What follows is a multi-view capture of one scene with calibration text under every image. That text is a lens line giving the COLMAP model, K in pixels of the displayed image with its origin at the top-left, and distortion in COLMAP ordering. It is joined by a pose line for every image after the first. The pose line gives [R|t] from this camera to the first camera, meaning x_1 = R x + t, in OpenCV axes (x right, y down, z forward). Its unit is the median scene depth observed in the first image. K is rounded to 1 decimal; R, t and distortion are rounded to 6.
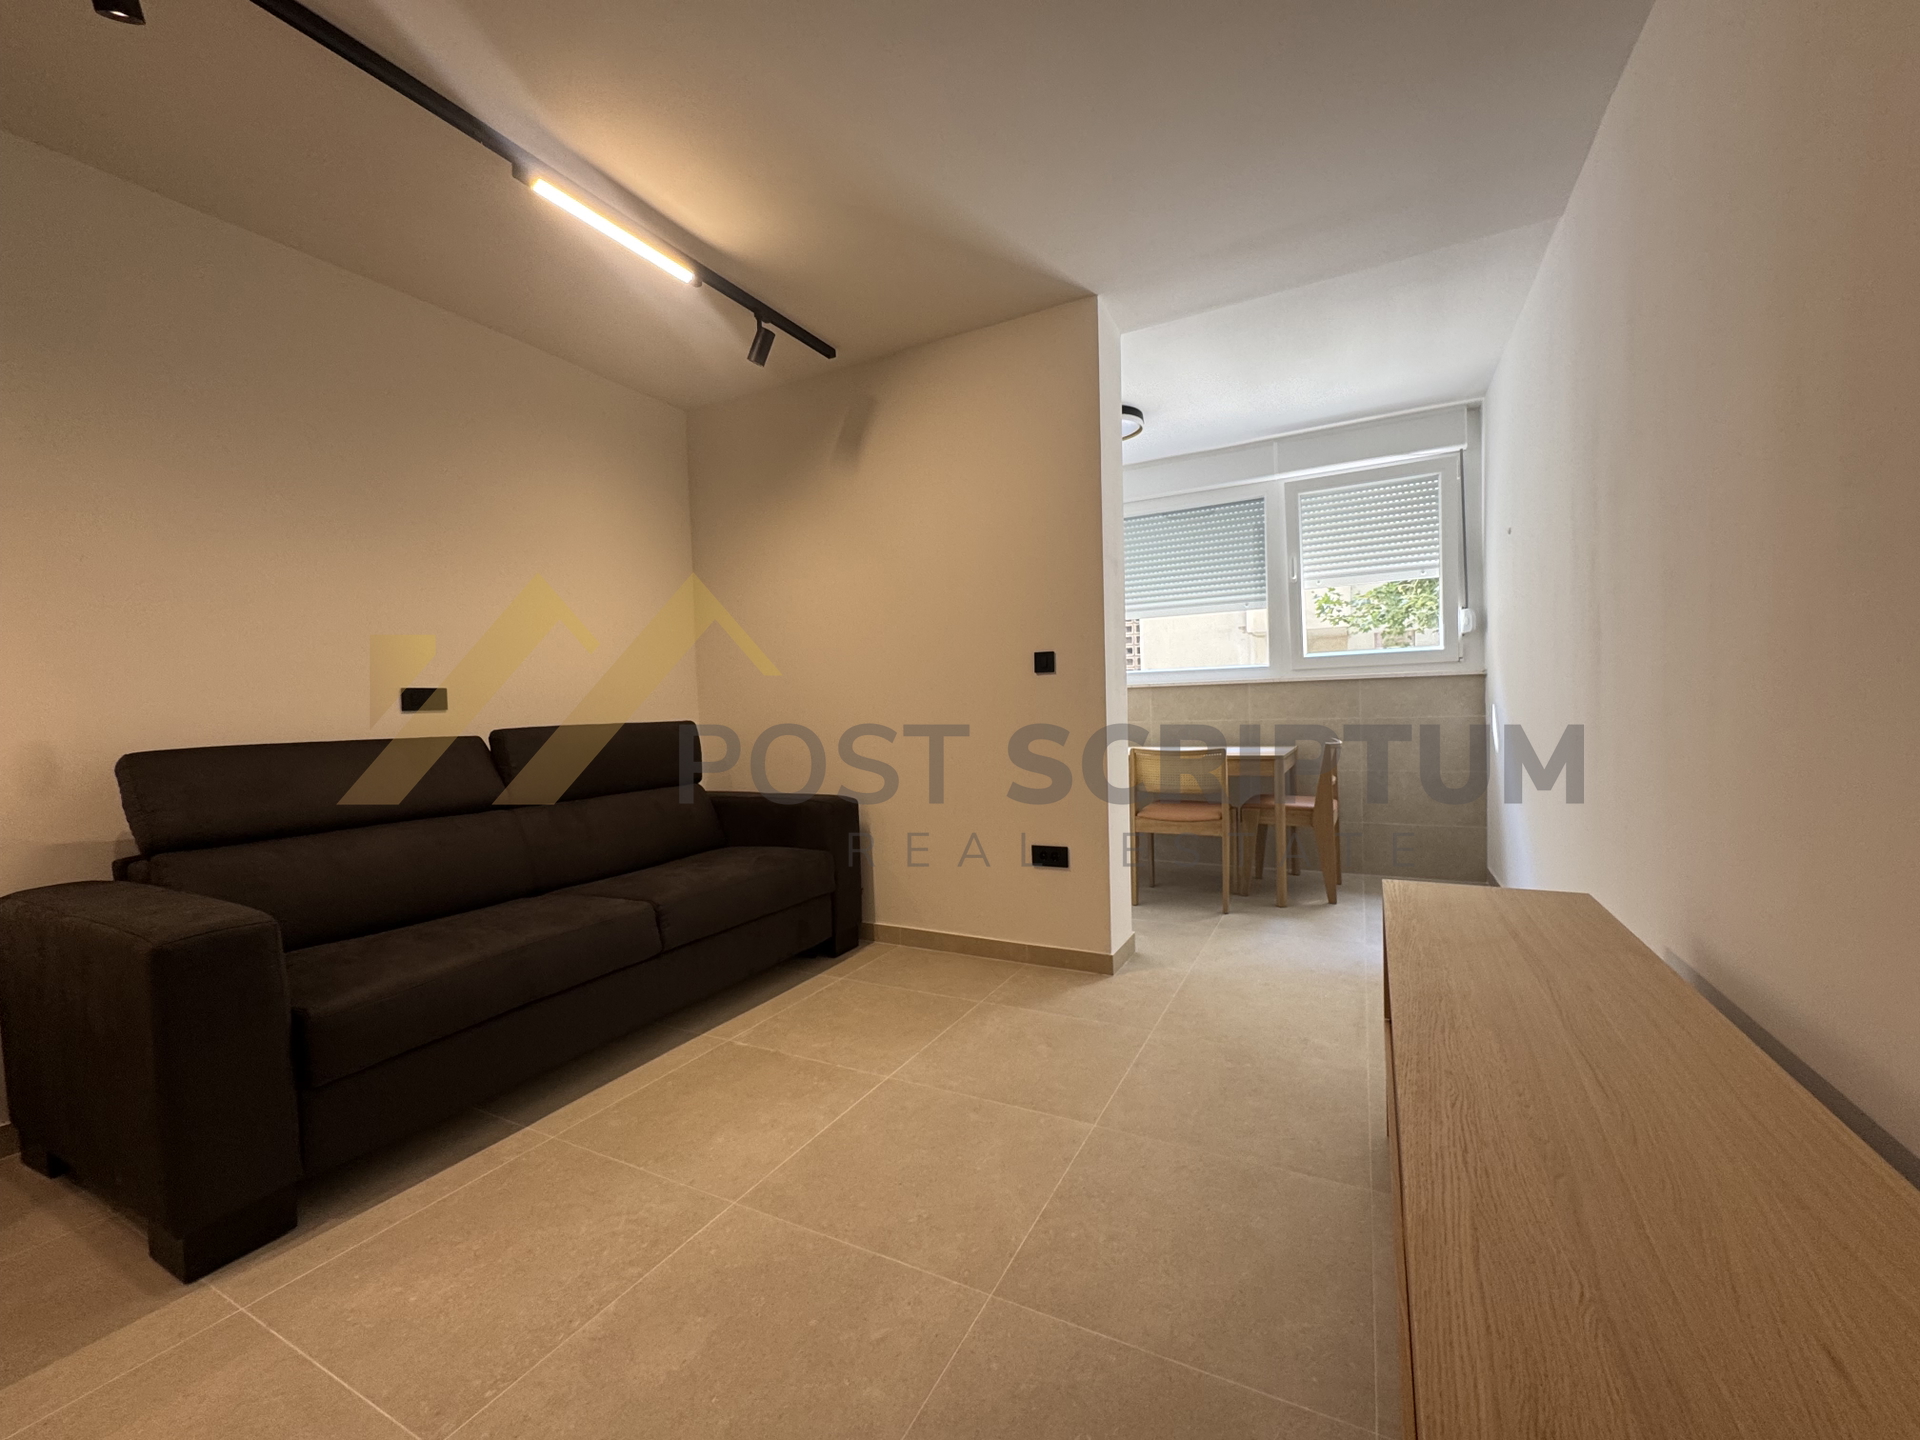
lens RADIAL K [[770.5, 0, 960.4], [0, 770.5, 724.6], [0, 0, 1]] dist [-0.002279, -0.000254]
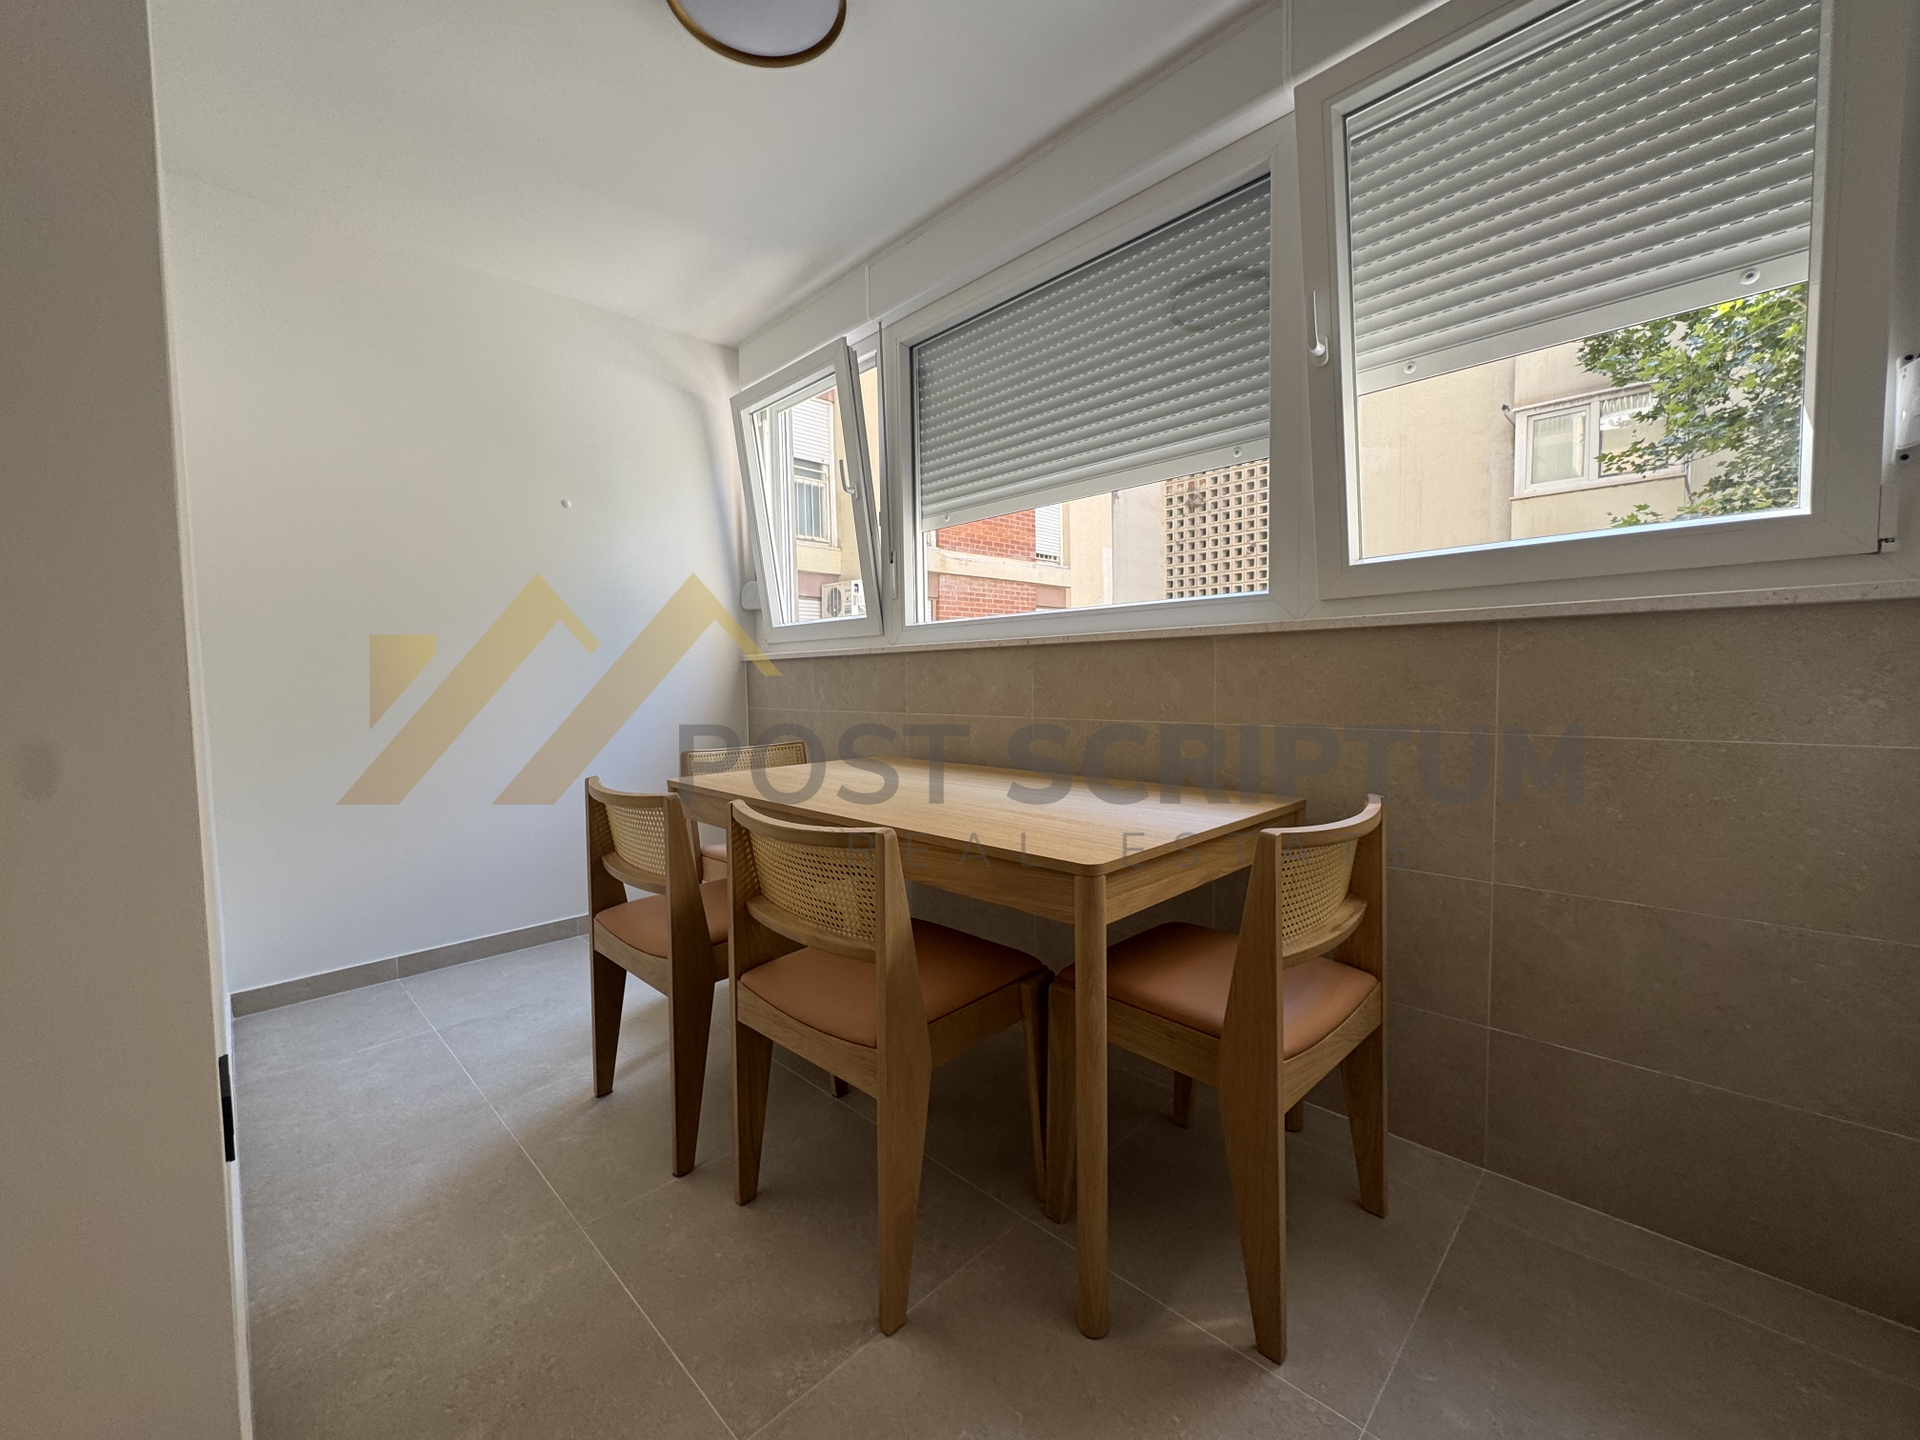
lens RADIAL K [[761.4, 0, 954.8], [0, 761.4, 708.6], [0, 0, 1]] dist [0.012559, -0.000002]
pose [[0.953697, 0.025372, -0.299698, 0.489799], [-0.017876, 0.999456, 0.027730, -0.031589], [0.300238, -0.021089, 0.953631, 0.744153]]
